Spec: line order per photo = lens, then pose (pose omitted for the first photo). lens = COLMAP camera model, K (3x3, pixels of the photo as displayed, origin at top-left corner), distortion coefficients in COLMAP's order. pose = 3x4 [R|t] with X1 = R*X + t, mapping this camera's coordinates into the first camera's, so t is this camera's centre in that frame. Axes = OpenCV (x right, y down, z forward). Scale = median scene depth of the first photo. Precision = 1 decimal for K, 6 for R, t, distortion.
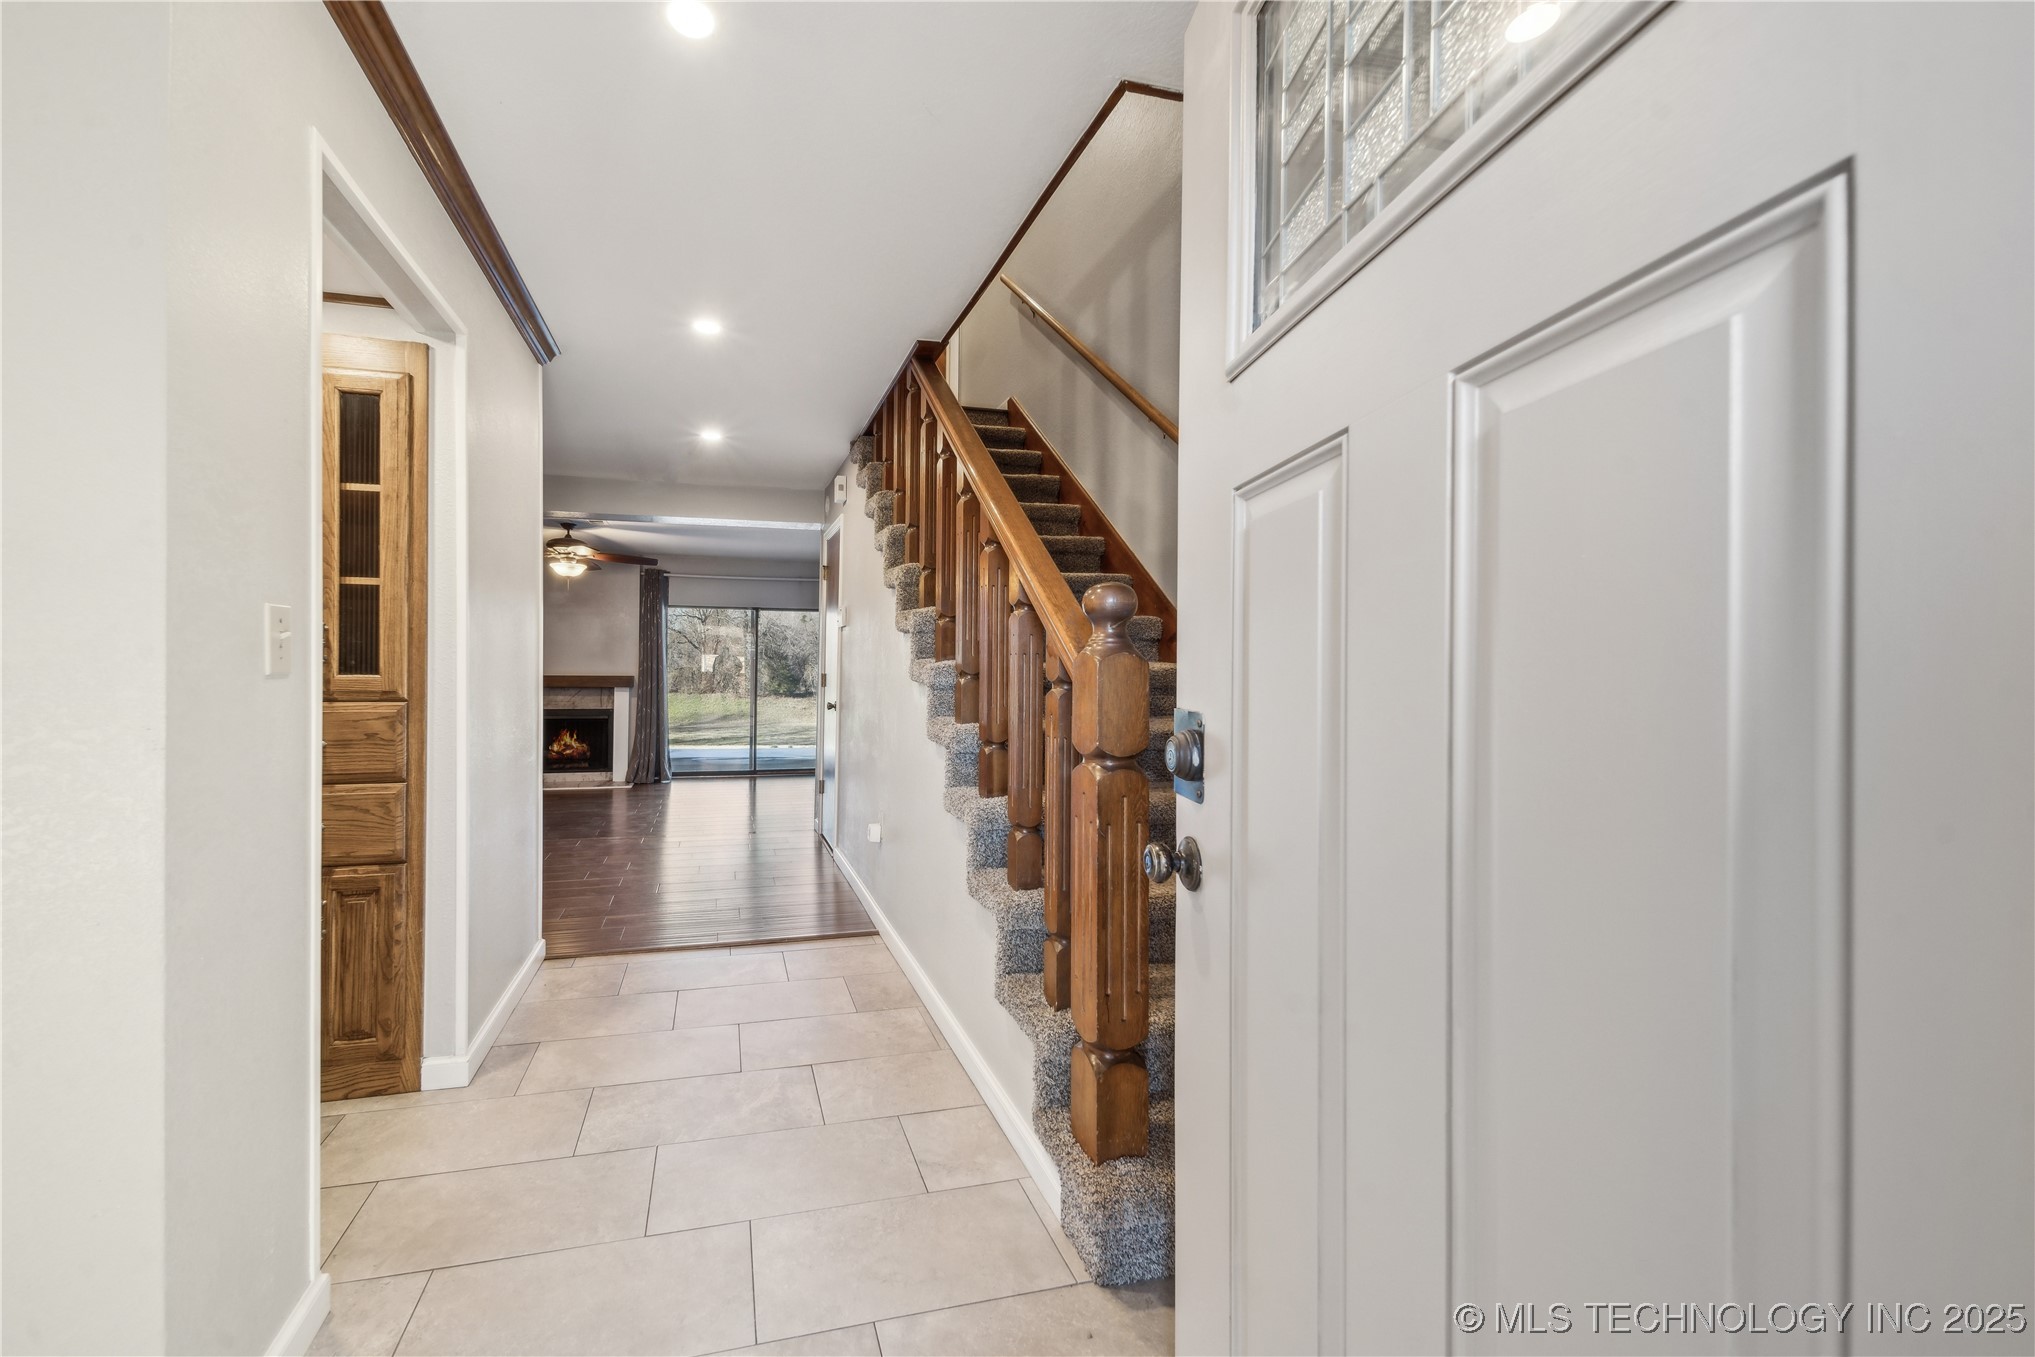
lens RADIAL K [[728.2, 0, 883.6], [0, 728.2, 680.9], [0, 0, 1]] dist [0.006838, -0.000510]
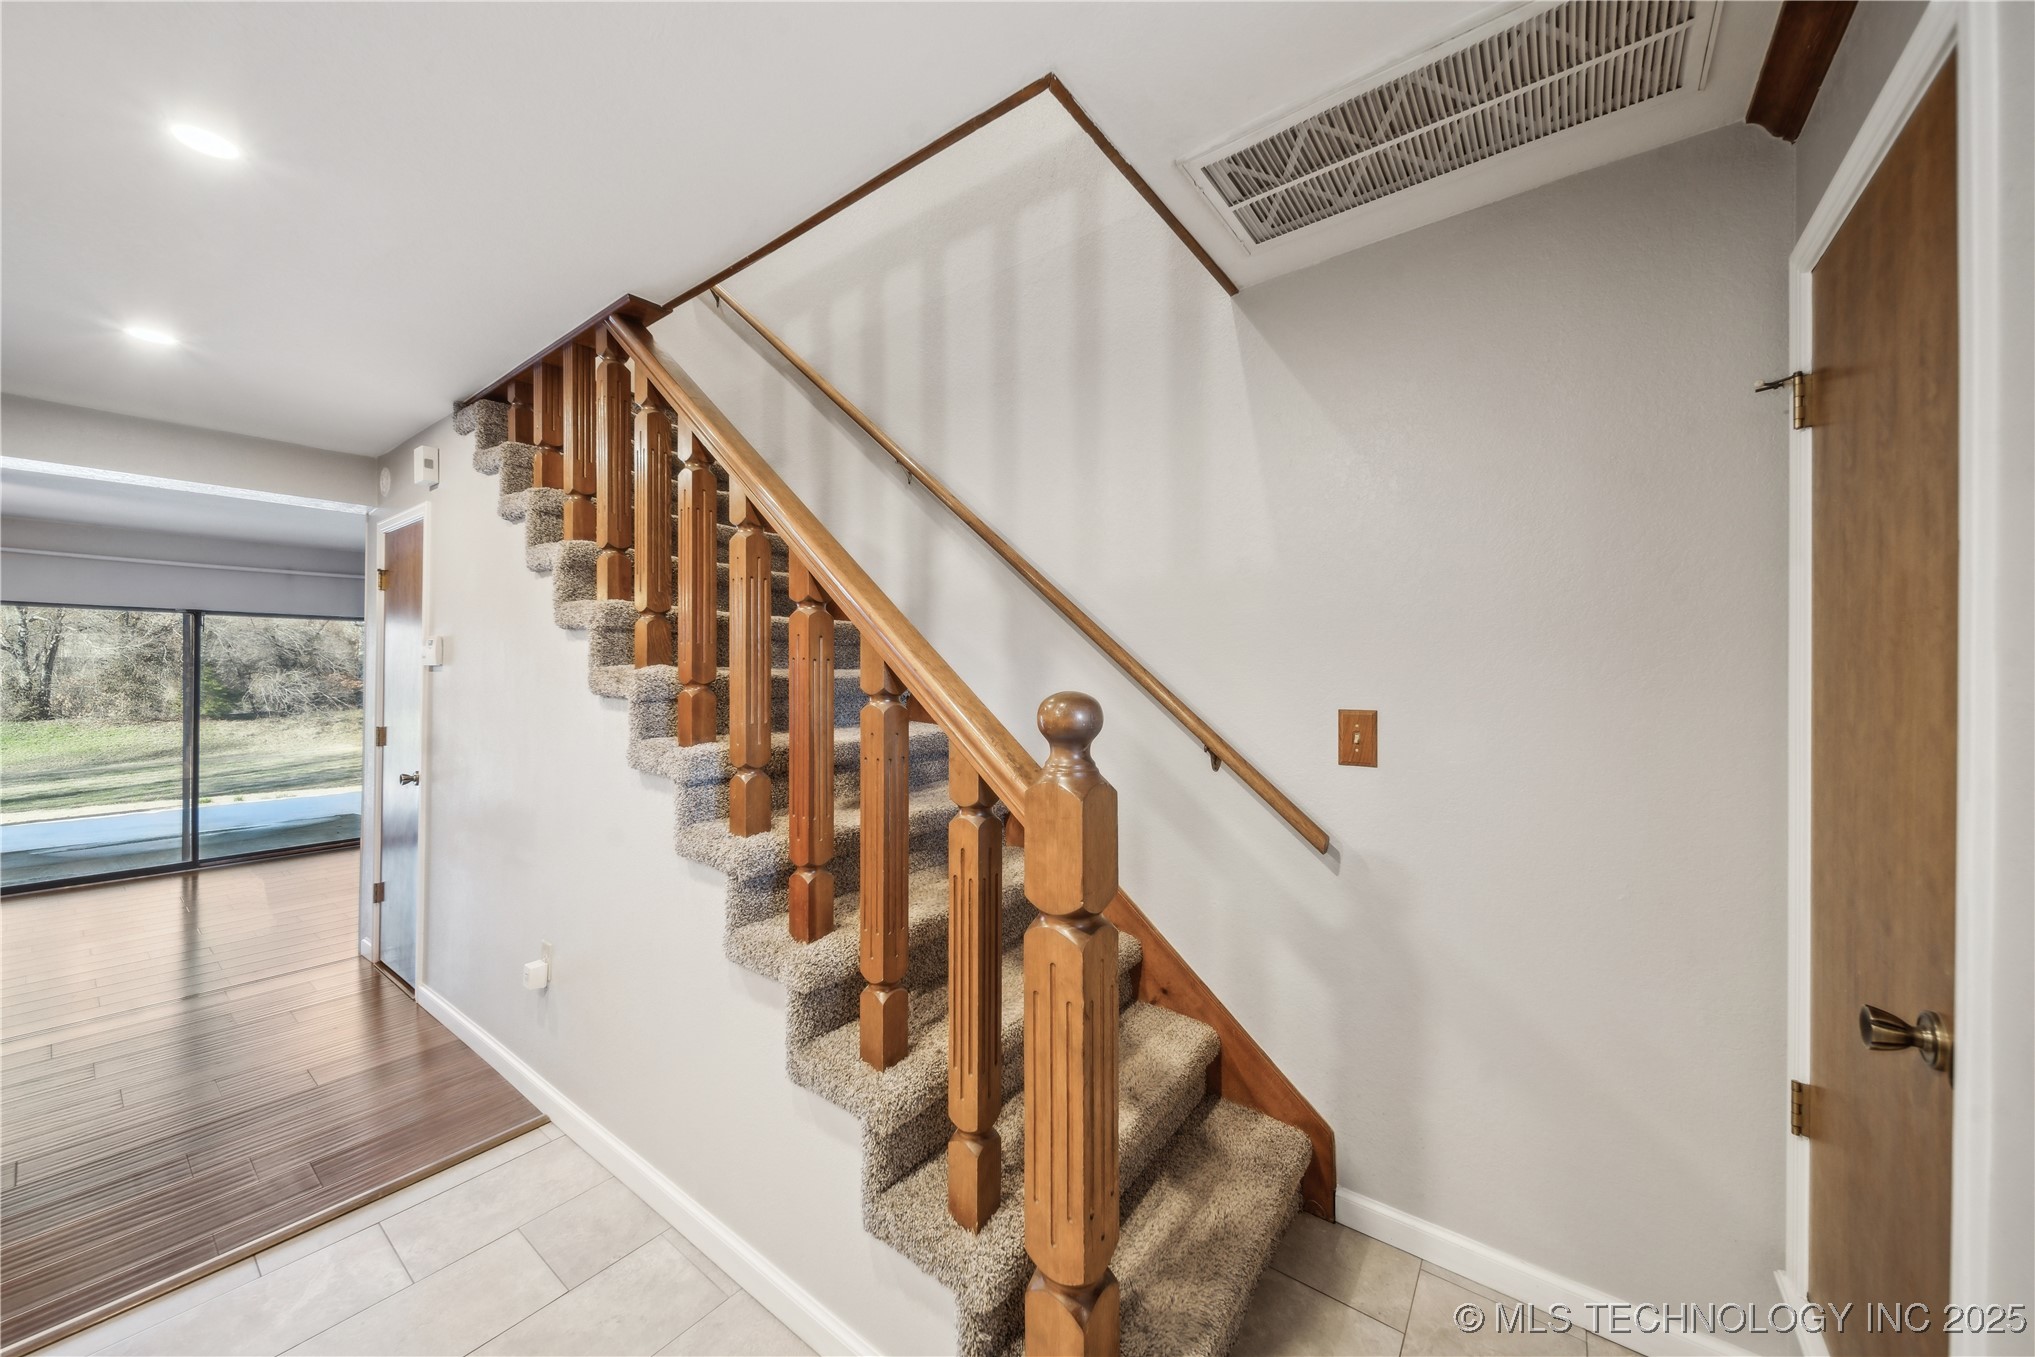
lens RADIAL K [[728.2, 0, 967.9], [0, 728.2, 678.5], [0, 0, 1]] dist [0.006838, -0.000510]
pose [[0.784571, -0.014306, 0.619874, -0.084862], [0.020486, 0.999786, -0.002856, -0.046882], [-0.619701, 0.014939, 0.784696, 0.138308]]
